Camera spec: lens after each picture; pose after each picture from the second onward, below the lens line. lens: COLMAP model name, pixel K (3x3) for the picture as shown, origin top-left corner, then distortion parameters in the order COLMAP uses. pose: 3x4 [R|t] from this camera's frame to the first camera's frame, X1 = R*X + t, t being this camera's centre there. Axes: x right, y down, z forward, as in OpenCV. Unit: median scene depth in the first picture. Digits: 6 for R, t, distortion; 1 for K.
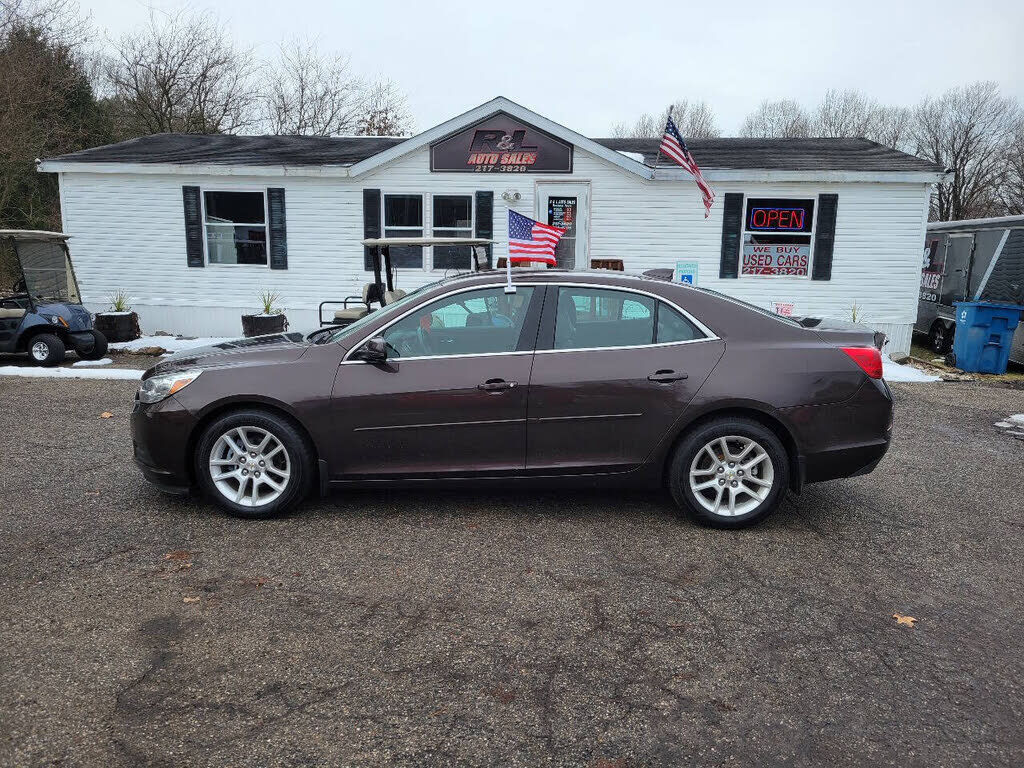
lens RADIAL K [[797.8, 0, 502.0], [0, 797.8, 394.2], [0, 0, 1]] dist [0.071258, -0.049767]
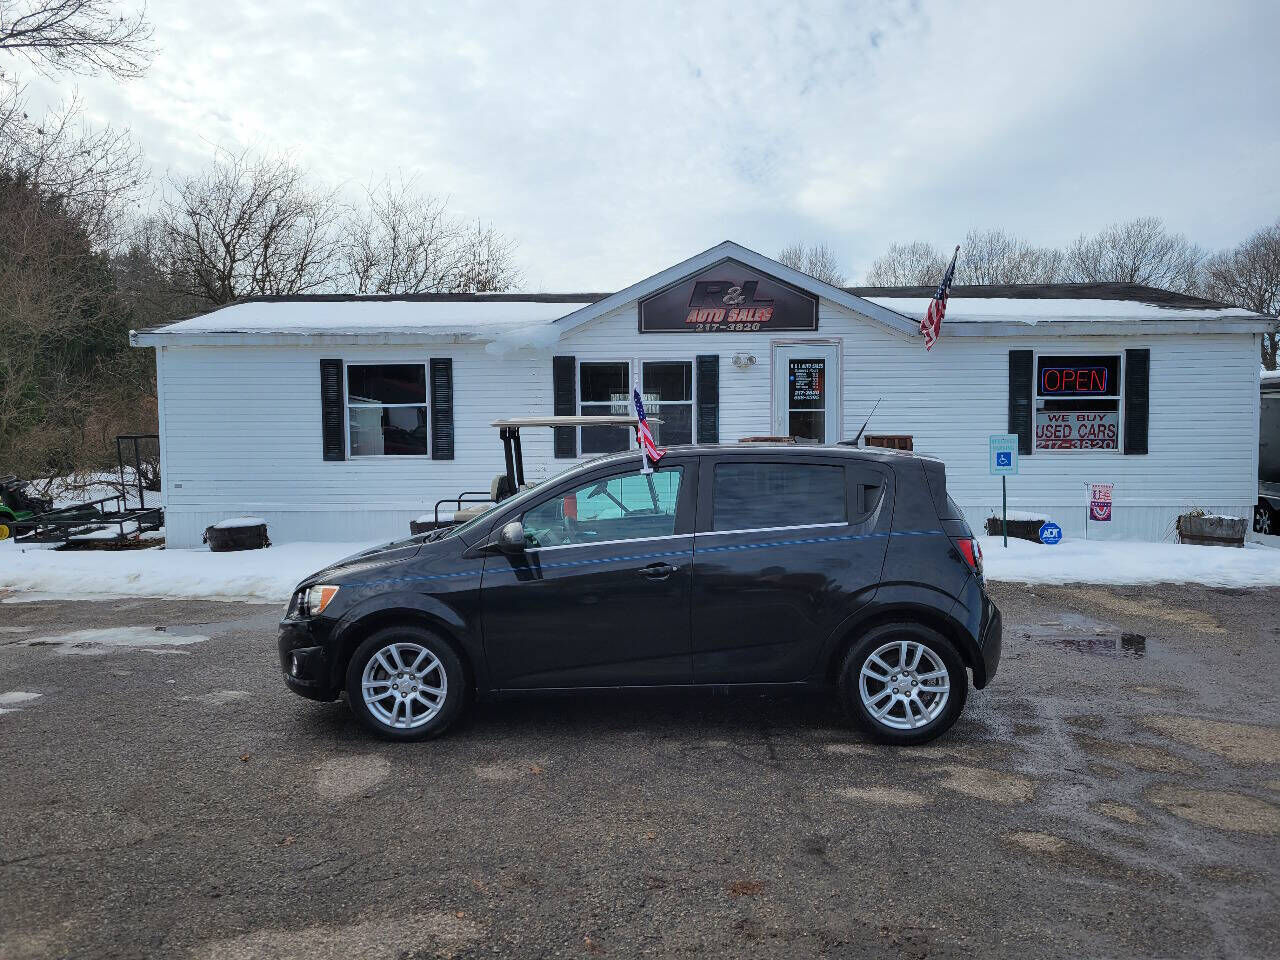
lens RADIAL K [[997.3, 0, 622.1], [0, 997.3, 485.4], [0, 0, 1]] dist [0.071258, -0.049767]
pose [[0.998145, -0.030525, 0.052676, -0.162975], [0.036479, 0.992573, -0.116052, -0.013022], [-0.048742, 0.117758, 0.991845, 0.035442]]
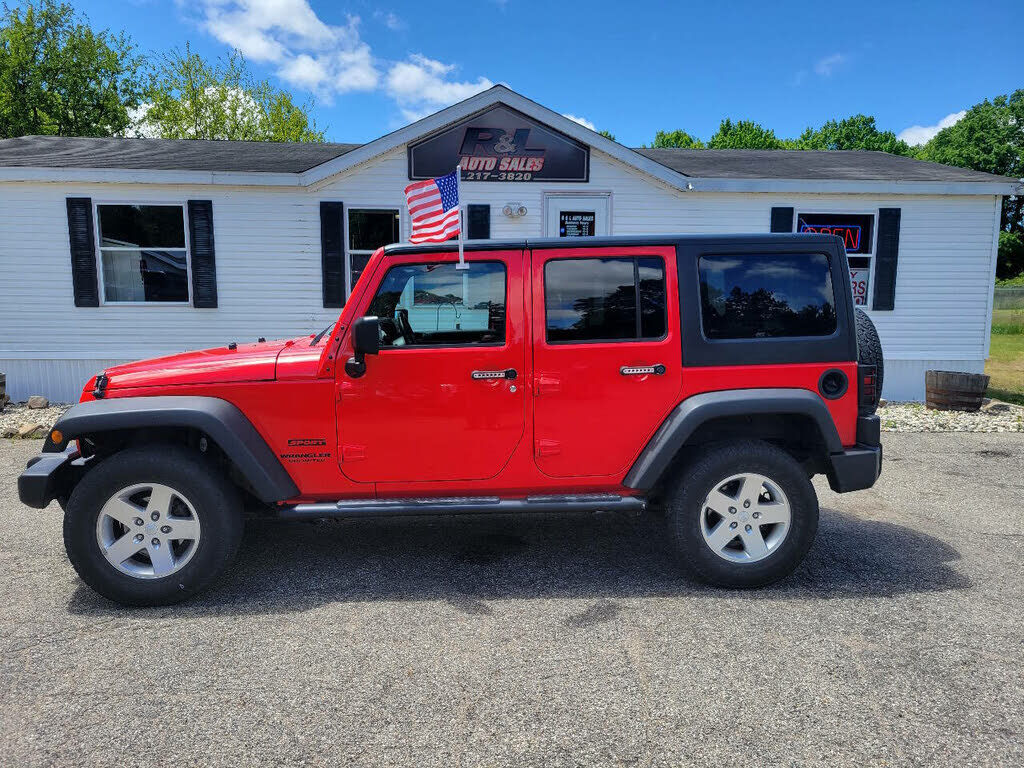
lens RADIAL K [[797.8, 0, 518.1], [0, 797.8, 398.8], [0, 0, 1]] dist [0.071258, -0.049767]
pose [[0.989054, -0.033572, 0.143685, -0.103395], [0.037779, 0.998931, -0.026649, -0.040429], [-0.142637, 0.031786, 0.989265, 0.221154]]
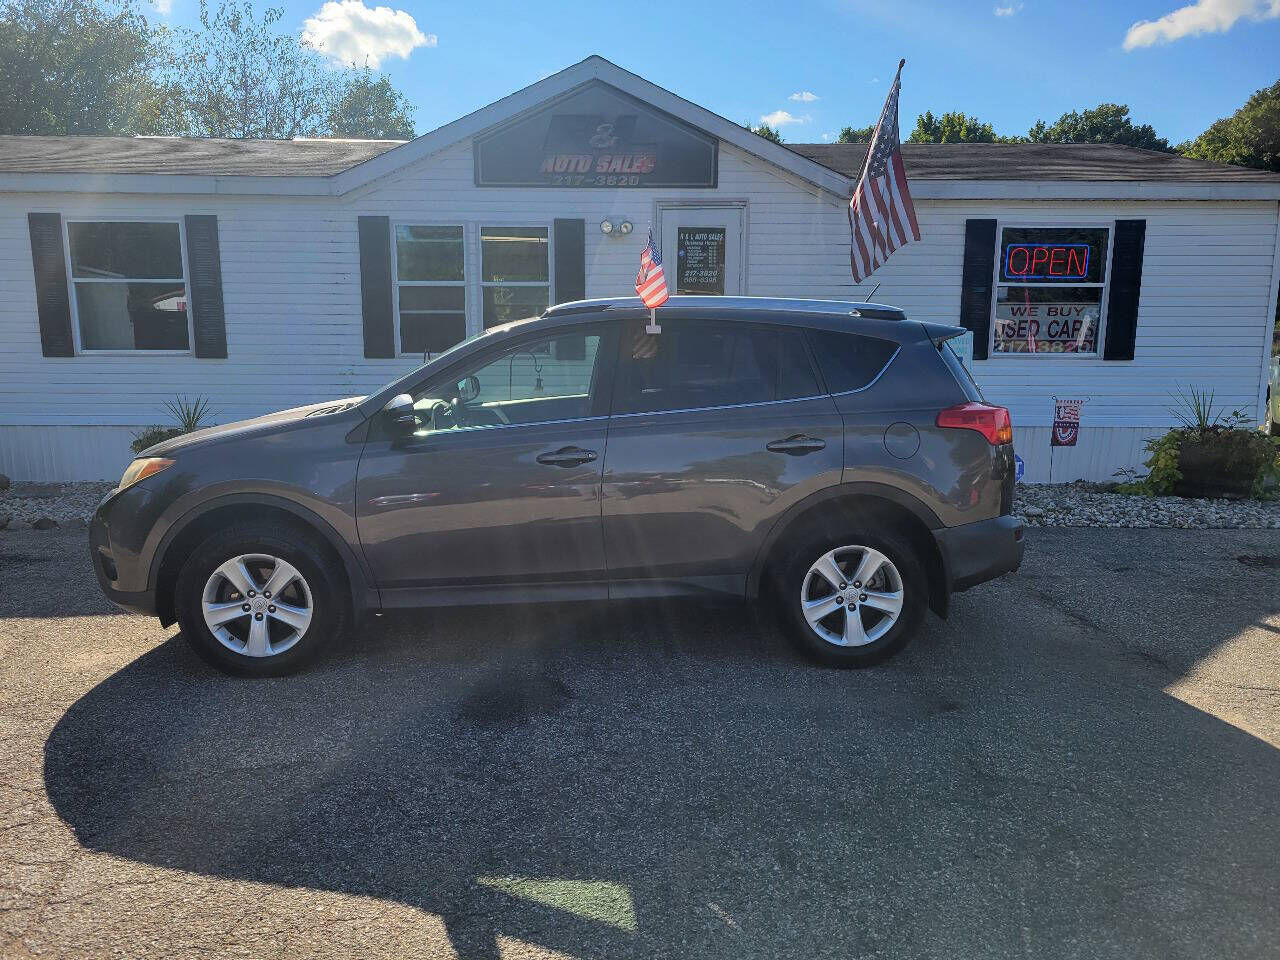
lens RADIAL K [[997.3, 0, 625.6], [0, 997.3, 496.6], [0, 0, 1]] dist [0.071258, -0.049767]
pose [[0.994197, -0.032875, 0.102431, -0.062932], [0.033220, 0.999447, -0.001659, -0.046917], [-0.102320, 0.005053, 0.994739, 0.263138]]
